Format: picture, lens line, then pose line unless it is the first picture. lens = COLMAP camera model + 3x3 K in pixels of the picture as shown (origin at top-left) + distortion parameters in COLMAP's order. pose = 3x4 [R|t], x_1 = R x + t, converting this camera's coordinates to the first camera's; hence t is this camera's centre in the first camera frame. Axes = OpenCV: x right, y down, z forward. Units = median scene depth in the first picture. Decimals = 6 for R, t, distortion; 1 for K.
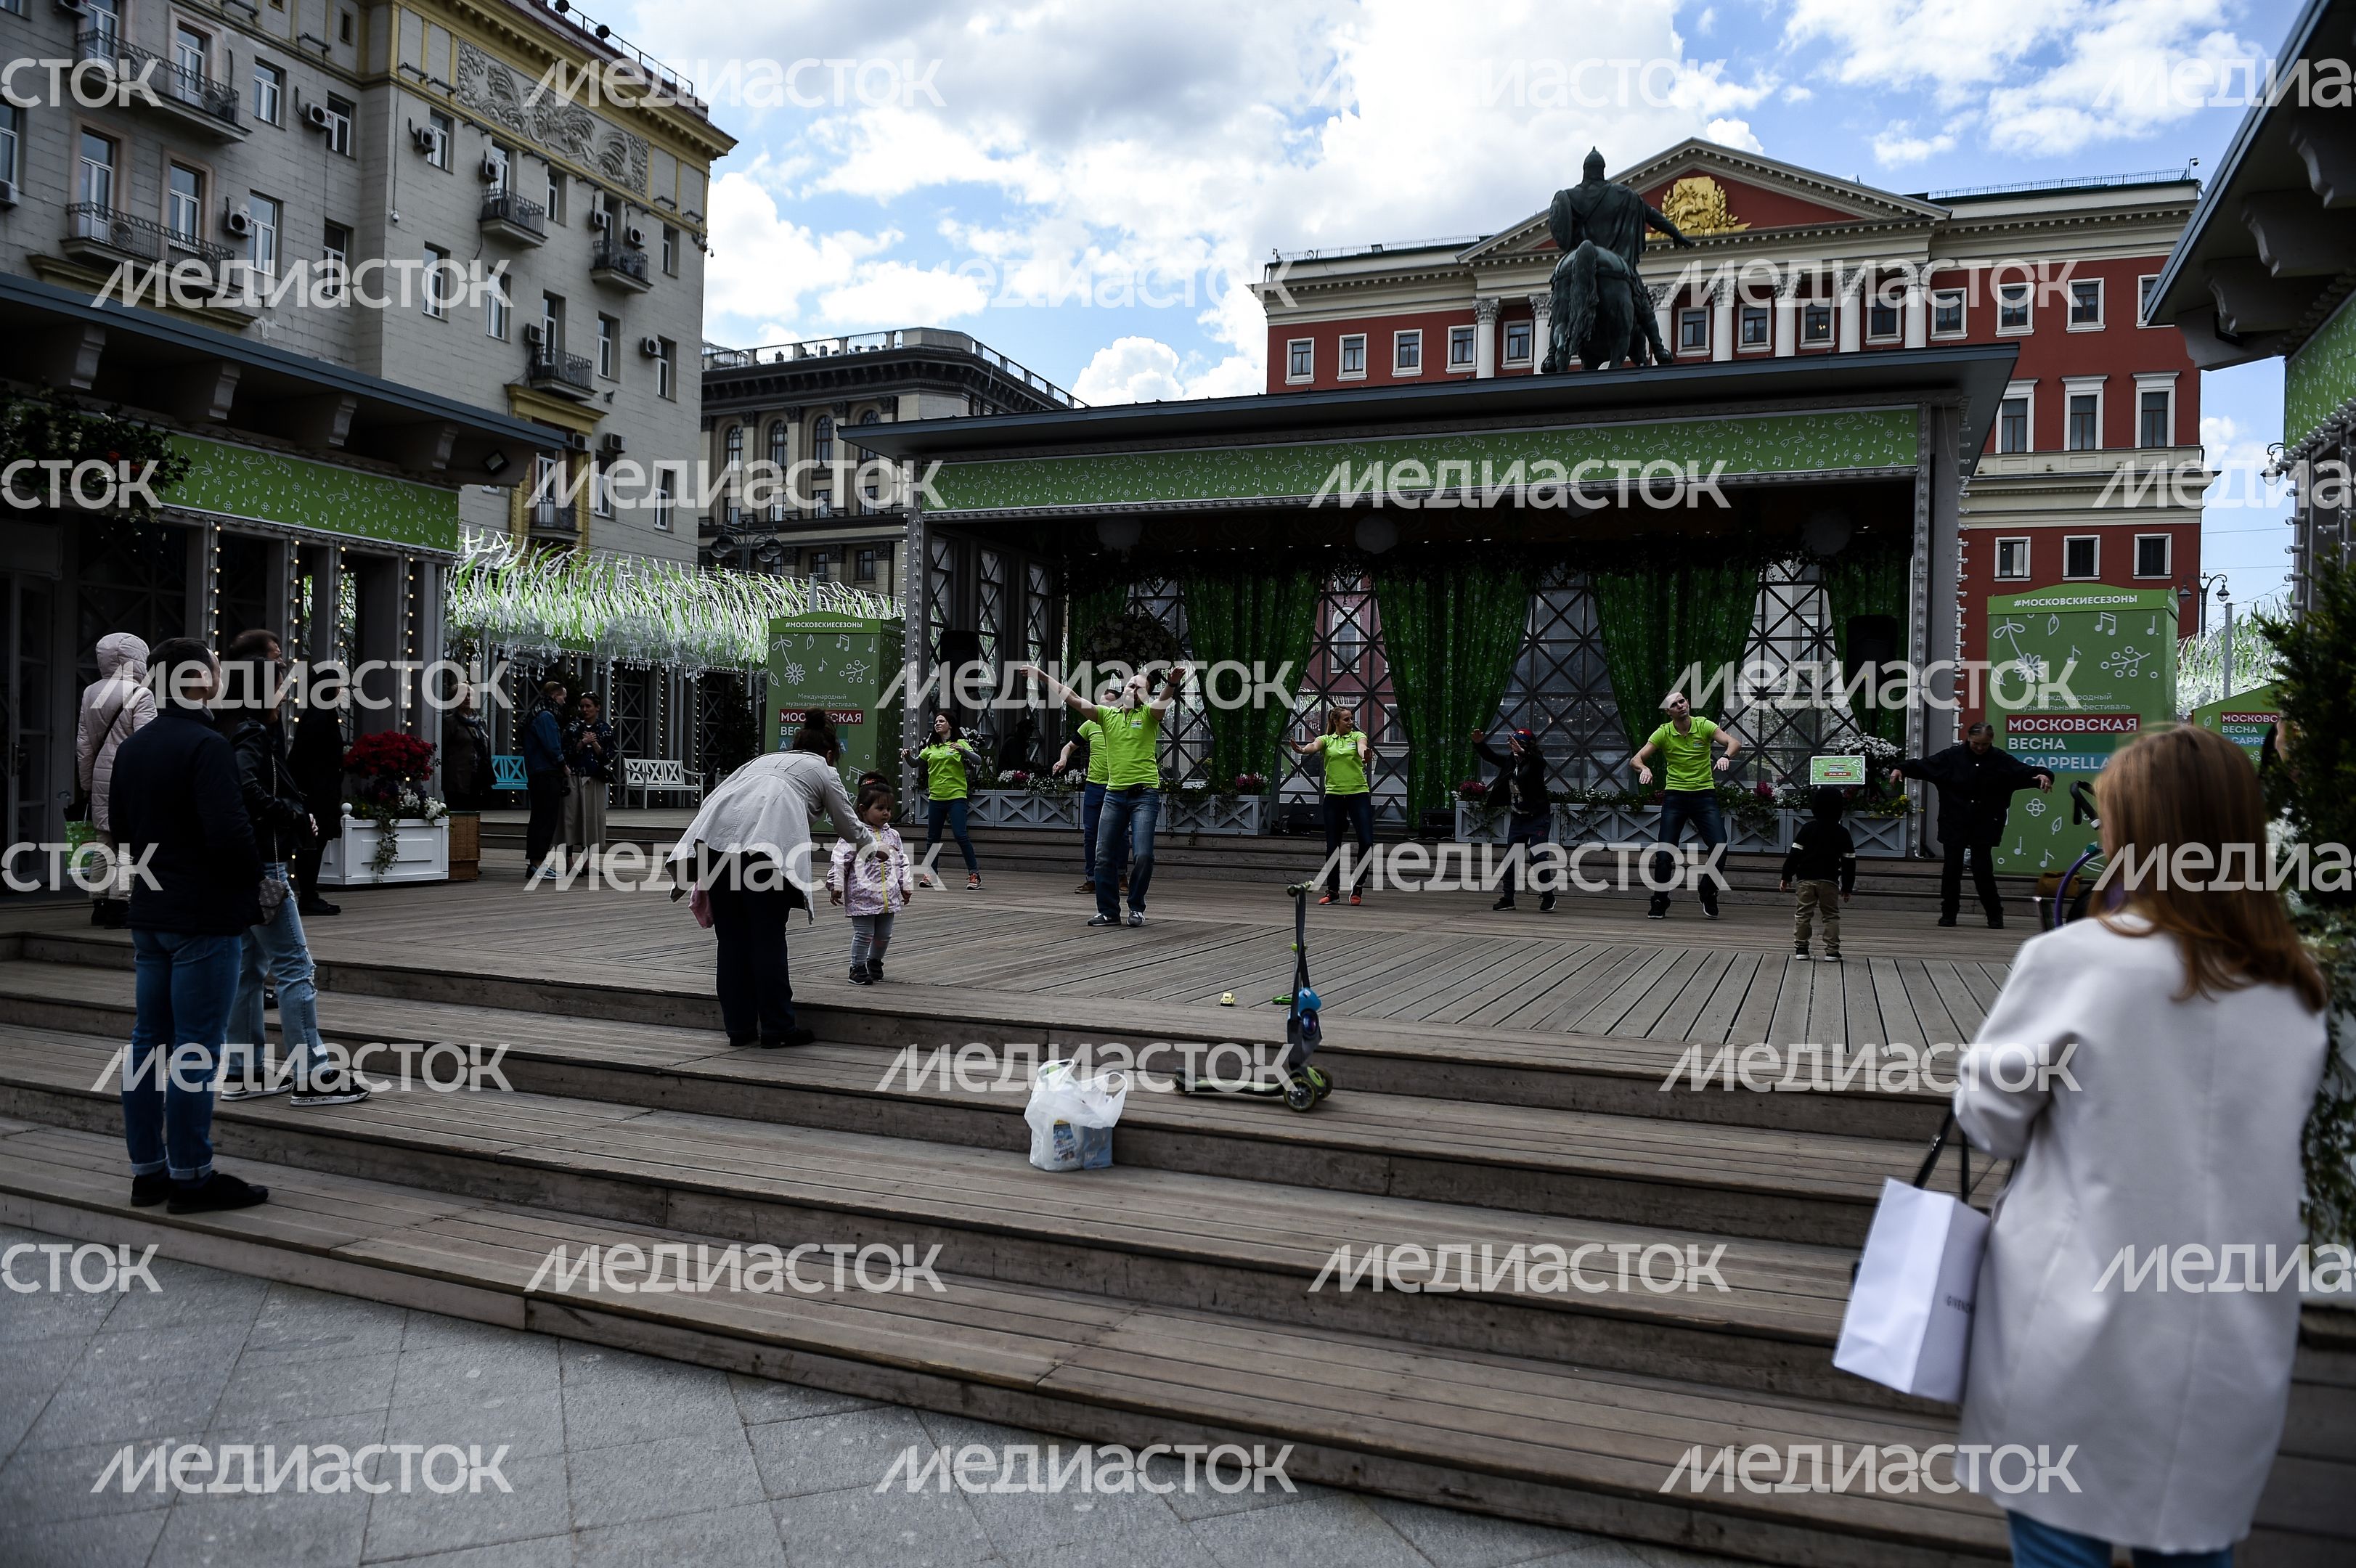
lens RADIAL K [[1636.1, 0, 1166.5], [0, 1636.1, 797.6], [0, 0, 1]] dist [-0.049015, 0.000575]
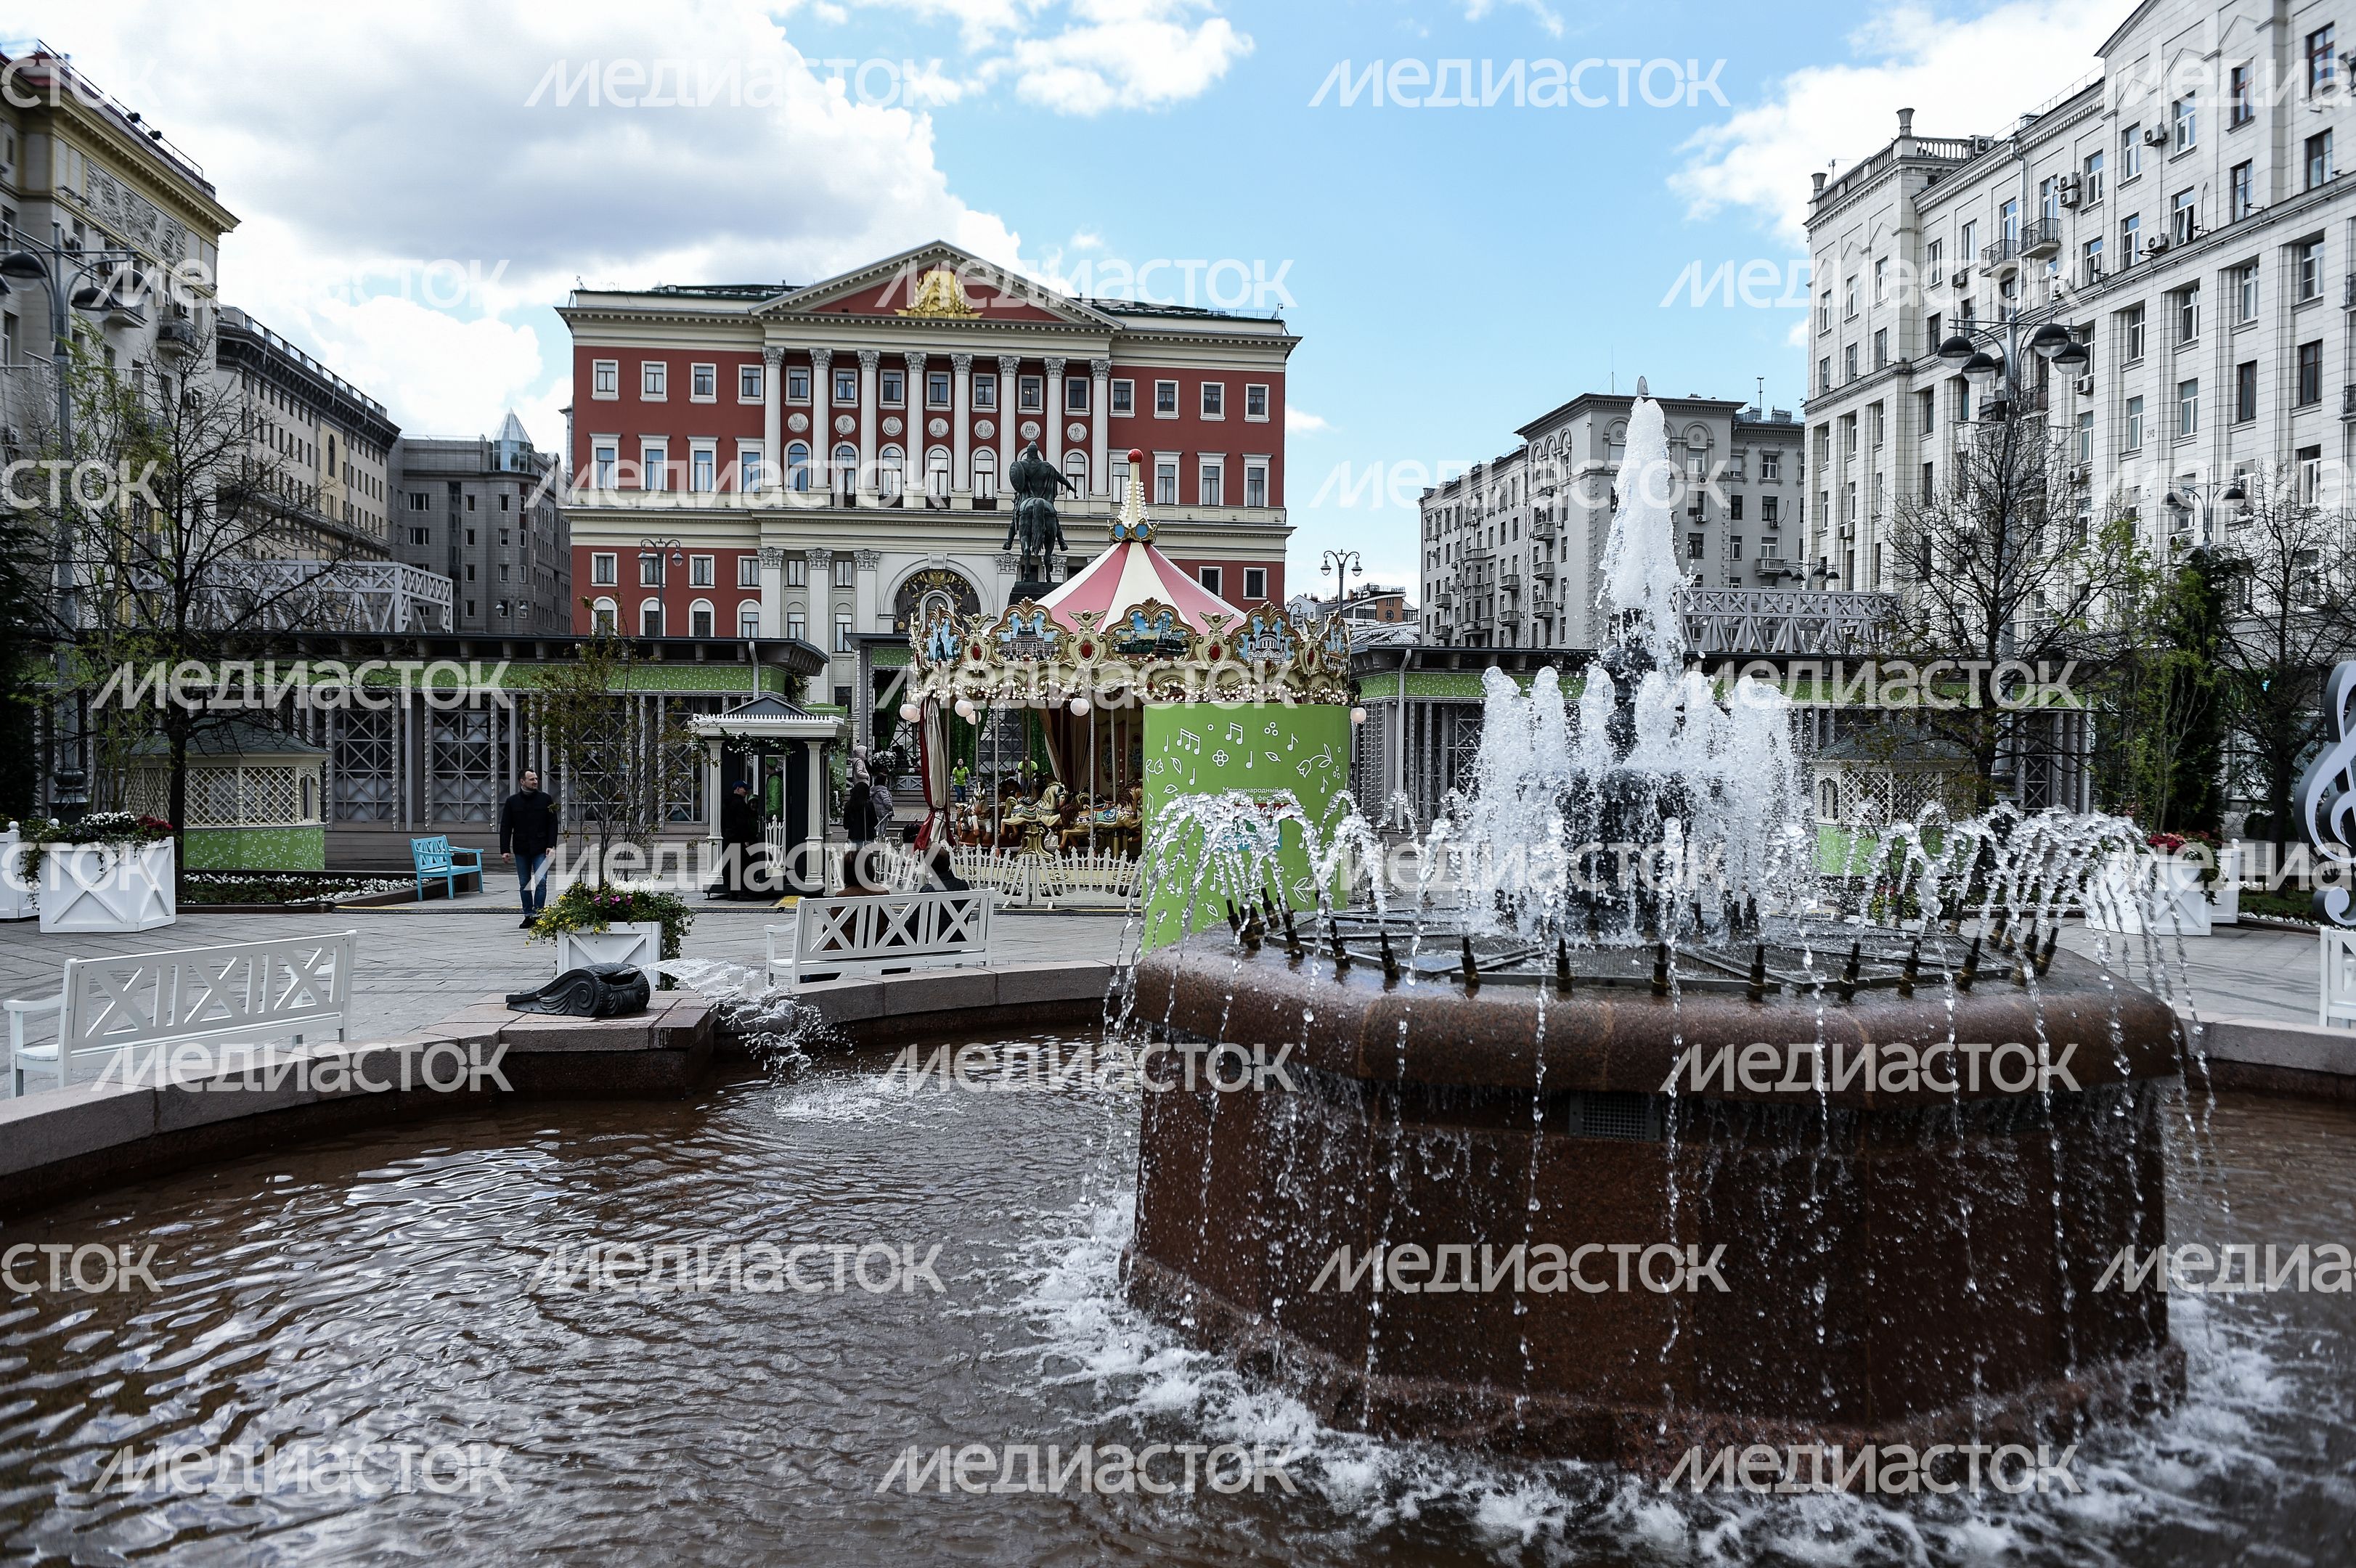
lens RADIAL K [[1739.9, 0, 1175.8], [0, 1739.9, 781.0], [0, 0, 1]] dist [-0.011727, -0.003160]
pose [[0.870244, -0.023332, 0.492068, -0.390963], [0.014345, 0.999654, 0.022030, -0.016582], [-0.492412, -0.012113, 0.870278, -0.579490]]
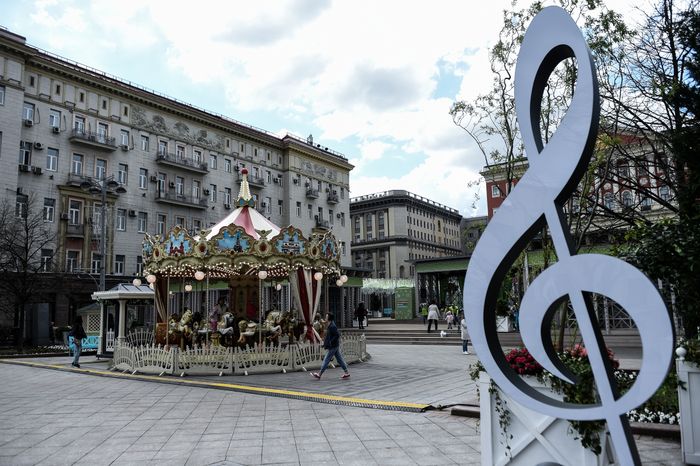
lens RADIAL K [[517.0, 0, 351.8], [0, 517.0, 234.5], [0, 0, 1]] dist [-0.011727, -0.003160]
pose [[0.972803, -0.079454, -0.217580, 0.025444], [0.045381, 0.986501, -0.157342, 0.000375], [0.227144, 0.143189, 0.963277, -0.433757]]
